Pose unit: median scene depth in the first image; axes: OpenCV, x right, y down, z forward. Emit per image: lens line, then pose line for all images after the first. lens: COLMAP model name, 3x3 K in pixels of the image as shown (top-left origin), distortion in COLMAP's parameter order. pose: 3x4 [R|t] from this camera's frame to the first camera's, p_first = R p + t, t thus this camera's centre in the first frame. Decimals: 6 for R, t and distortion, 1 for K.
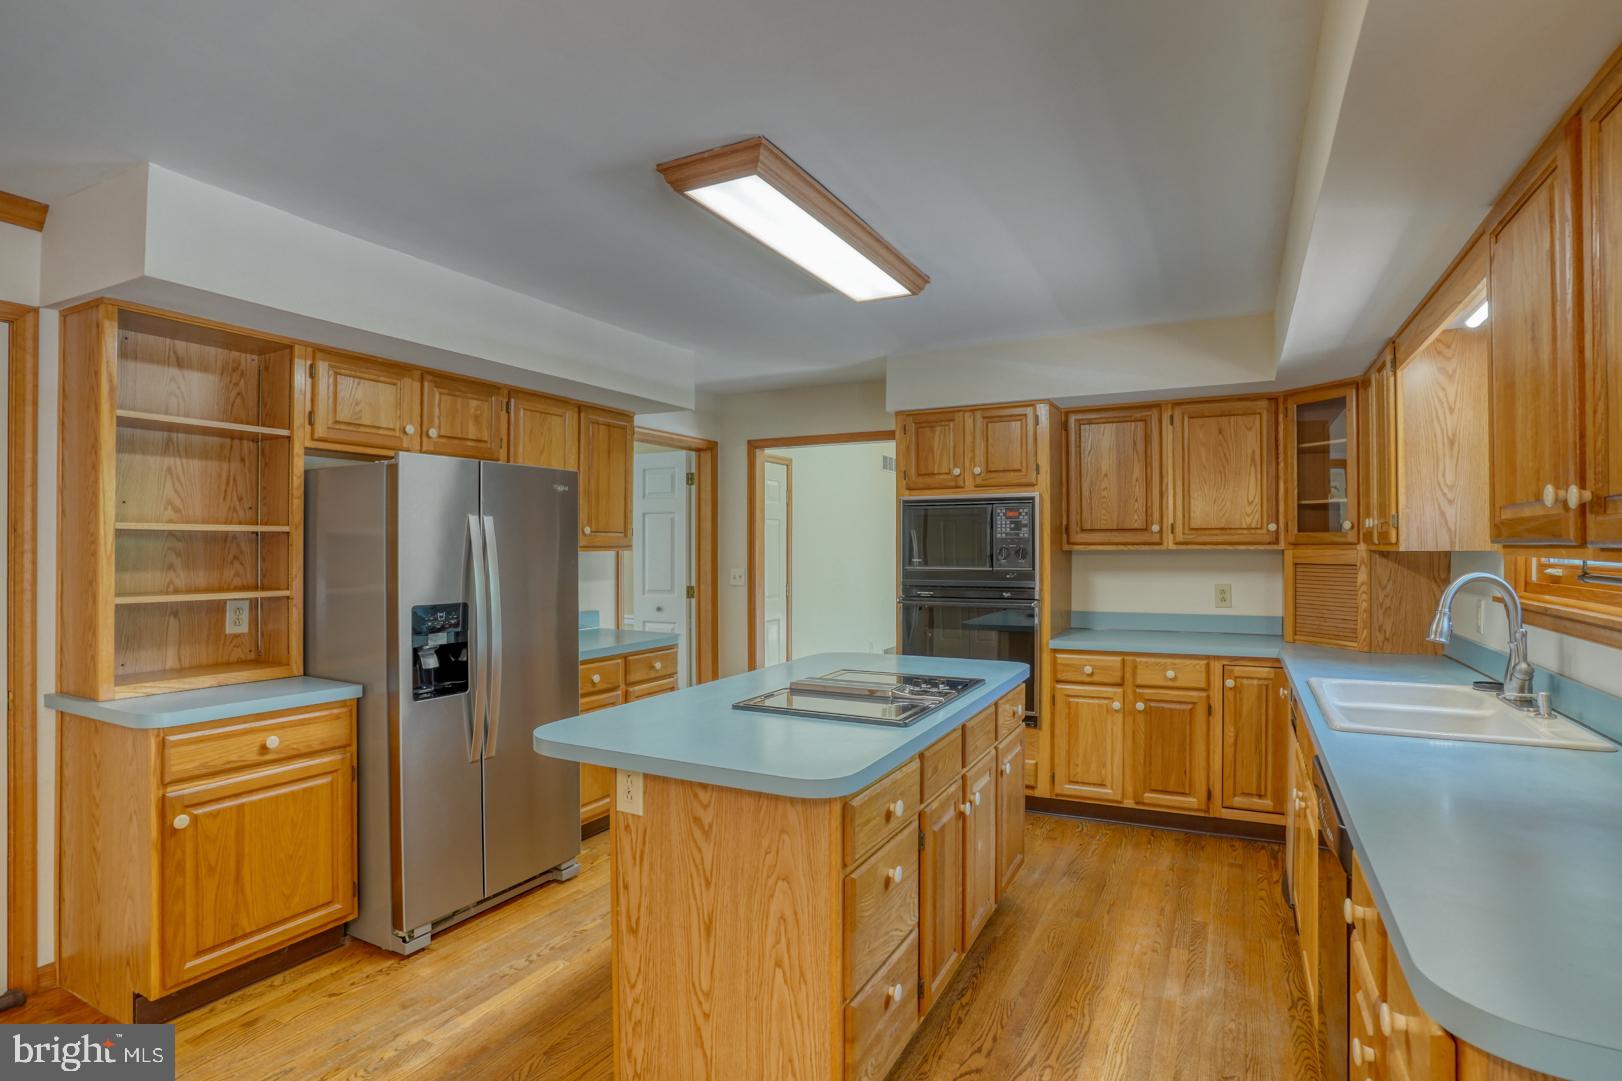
lens RADIAL K [[819.2, 0, 818.2], [0, 819.2, 539.1], [0, 0, 1]] dist [-0.060156, 0.022338]
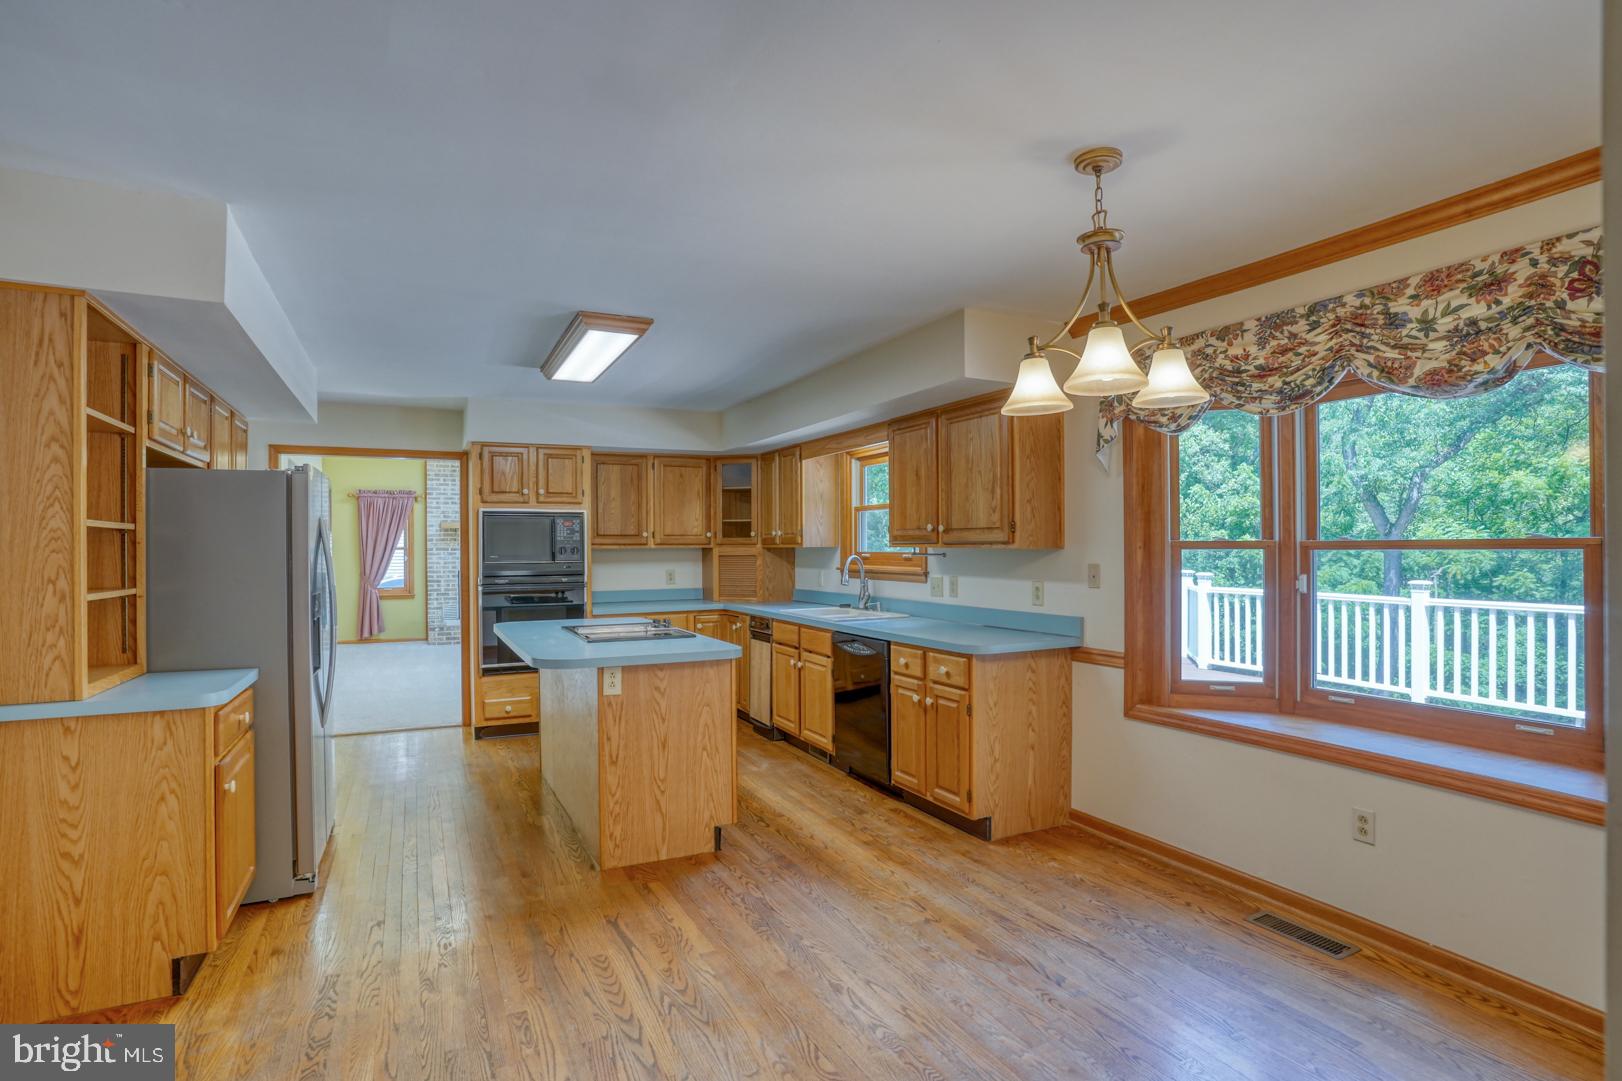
lens RADIAL K [[819.2, 0, 818.2], [0, 819.2, 539.1], [0, 0, 1]] dist [-0.060156, 0.022338]
pose [[0.578714, 0.005975, 0.815509, -1.034346], [-0.000087, 0.999974, -0.007265, 0.010383], [-0.815530, 0.004133, 0.578699, -0.279602]]
